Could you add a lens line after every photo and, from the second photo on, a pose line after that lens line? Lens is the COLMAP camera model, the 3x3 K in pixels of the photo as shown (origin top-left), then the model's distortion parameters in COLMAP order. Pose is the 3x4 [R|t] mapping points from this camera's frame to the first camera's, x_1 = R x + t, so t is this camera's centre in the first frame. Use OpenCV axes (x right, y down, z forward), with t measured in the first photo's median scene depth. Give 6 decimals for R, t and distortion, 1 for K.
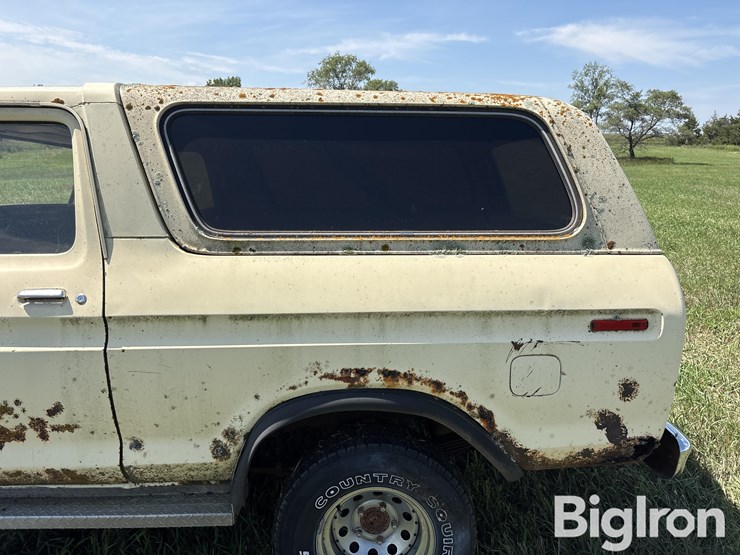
lens RADIAL K [[566.5, 0, 370.4], [0, 566.5, 274.0], [0, 0, 1]] dist [0.059042, -0.072004]
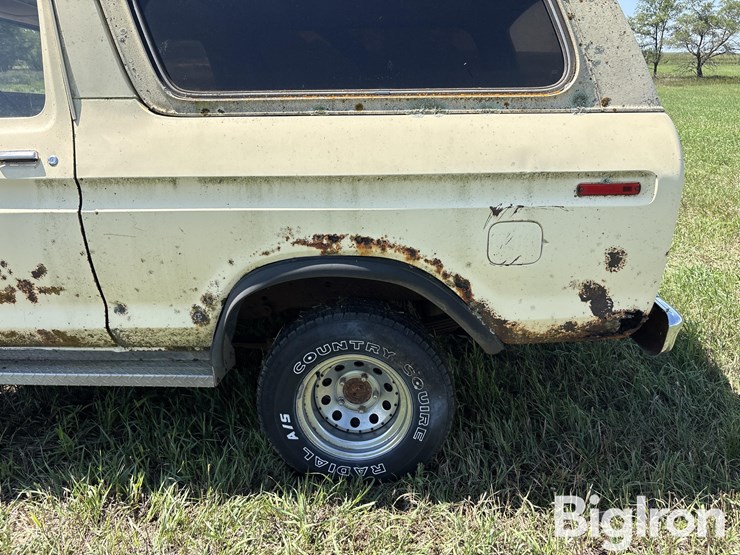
lens RADIAL K [[562.8, 0, 370.4], [0, 562.8, 278.8], [0, 0, 1]] dist [0.063494, -0.073382]
pose [[0.996704, 0.010989, -0.080374, 0.122097], [-0.000632, 0.991803, 0.127772, 0.114081], [0.081119, -0.127300, 0.988542, 0.032058]]
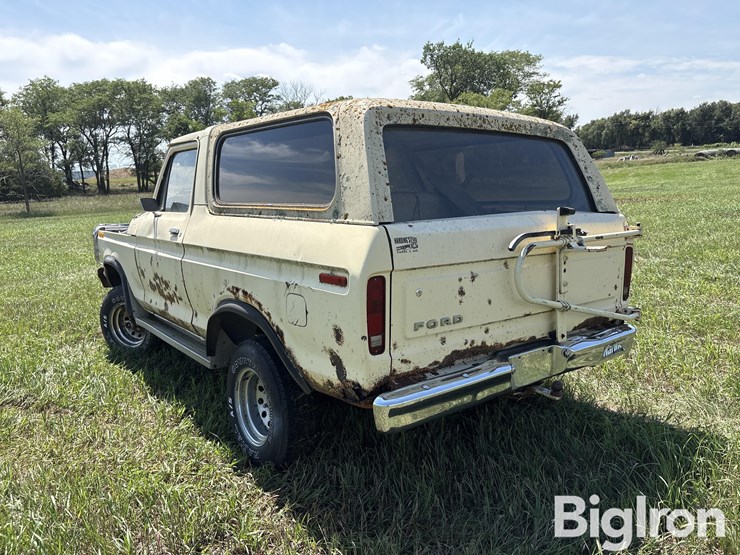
lens RADIAL K [[556.4, 0, 368.0], [0, 556.4, 278.8], [0, 0, 1]] dist [0.066835, -0.088658]
pose [[0.583018, 0.113844, -0.804444, 1.421851], [-0.129750, 0.990473, 0.046134, 0.021229], [0.802032, 0.077480, 0.592234, 0.342227]]
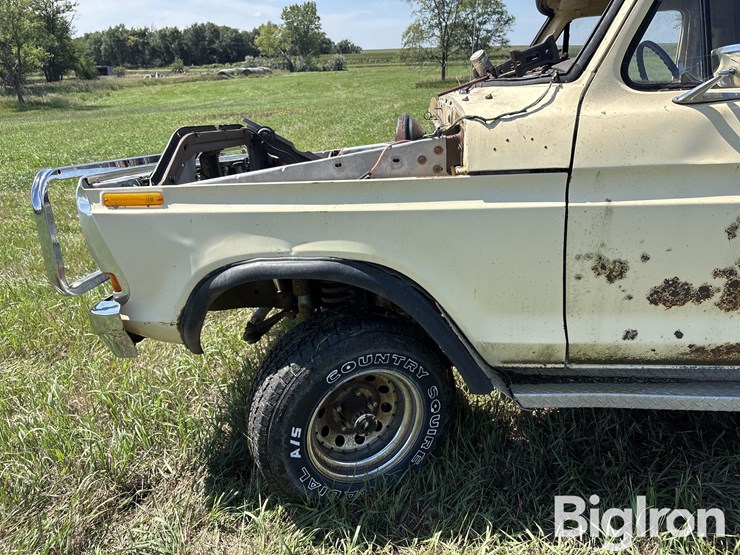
lens RADIAL K [[565.7, 0, 368.4], [0, 565.7, 272.3], [0, 0, 1]] dist [0.006957, -0.009414]
pose [[0.991972, -0.002413, -0.126436, -1.177408], [0.017266, 0.993039, 0.116512, 0.121903], [0.125275, -0.117760, 0.985109, 0.091506]]
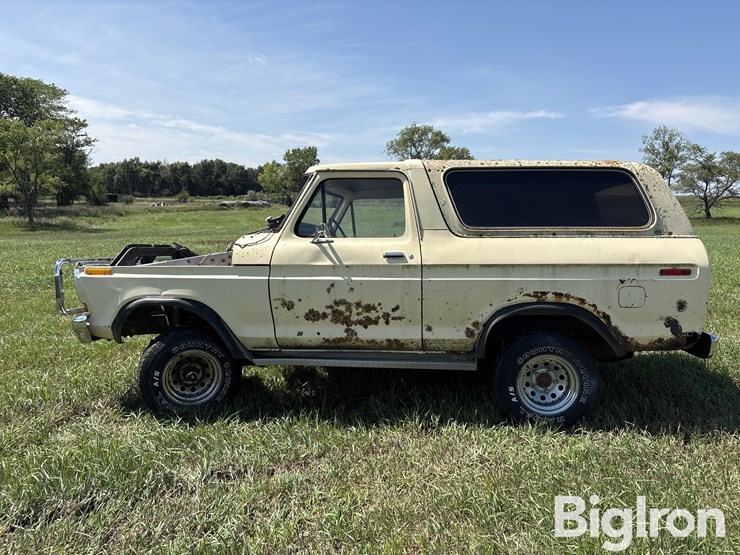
lens RADIAL K [[562.8, 0, 370.4], [0, 562.8, 278.8], [0, 0, 1]] dist [0.063494, -0.073382]
pose [[0.993526, 0.007998, -0.113326, -0.392761], [-0.019257, 0.994940, -0.098604, 0.323724], [0.111964, 0.100148, 0.988653, -1.070609]]
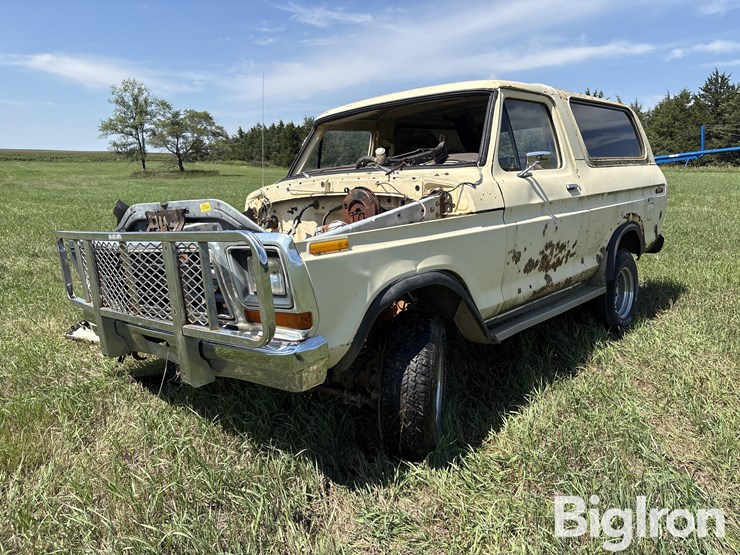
lens RADIAL K [[566.5, 0, 370.4], [0, 566.5, 274.0], [0, 0, 1]] dist [0.059042, -0.072004]
pose [[0.692938, -0.151087, 0.704989, -2.401499], [0.171983, 0.984209, 0.041884, 0.126184], [-0.700185, 0.092223, 0.707980, 0.082948]]
